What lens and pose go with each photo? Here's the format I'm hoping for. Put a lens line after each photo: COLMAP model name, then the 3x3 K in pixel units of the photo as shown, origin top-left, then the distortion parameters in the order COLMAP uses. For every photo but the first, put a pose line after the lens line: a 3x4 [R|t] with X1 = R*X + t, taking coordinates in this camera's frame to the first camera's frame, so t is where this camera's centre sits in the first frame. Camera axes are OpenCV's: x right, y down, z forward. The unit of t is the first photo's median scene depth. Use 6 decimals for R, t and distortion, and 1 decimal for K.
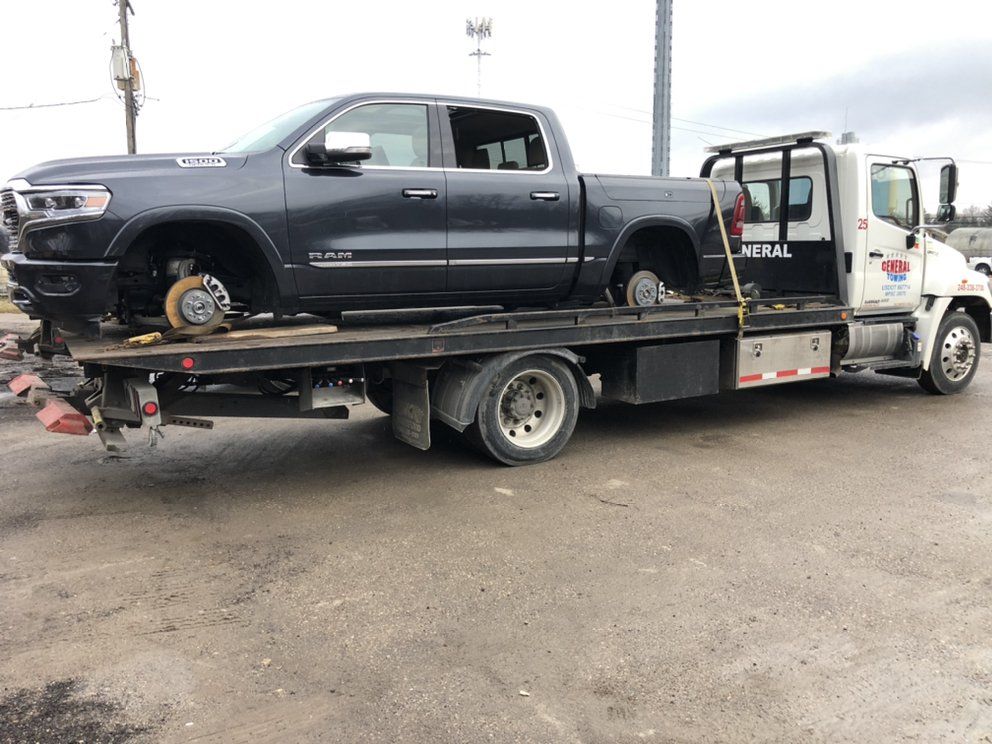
lens RADIAL K [[851.0, 0, 496.0], [0, 851.0, 372.0], [0, 0, 1]] dist [0.004349, -0.004760]
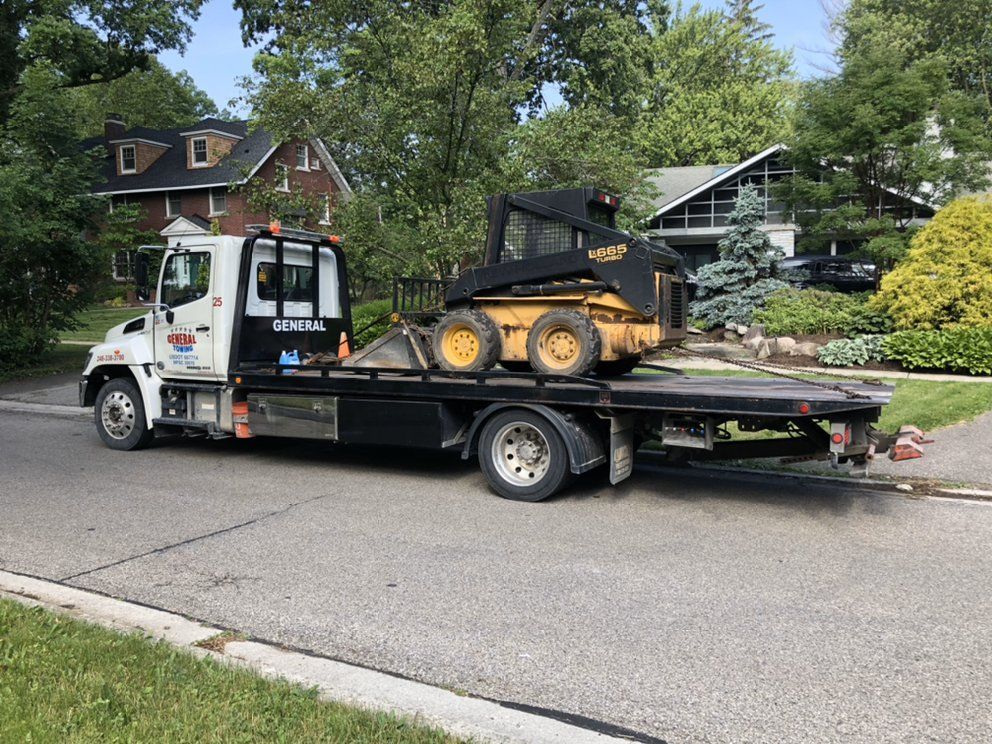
lens RADIAL K [[795.4, 0, 524.5], [0, 795.4, 369.9], [0, 0, 1]] dist [0.012416, 0.001706]
pose [[-0.553609, -0.054590, 0.830985, -0.797766], [0.113197, 0.983655, 0.140032, -0.208927], [-0.825047, 0.171588, -0.538381, 1.400292]]
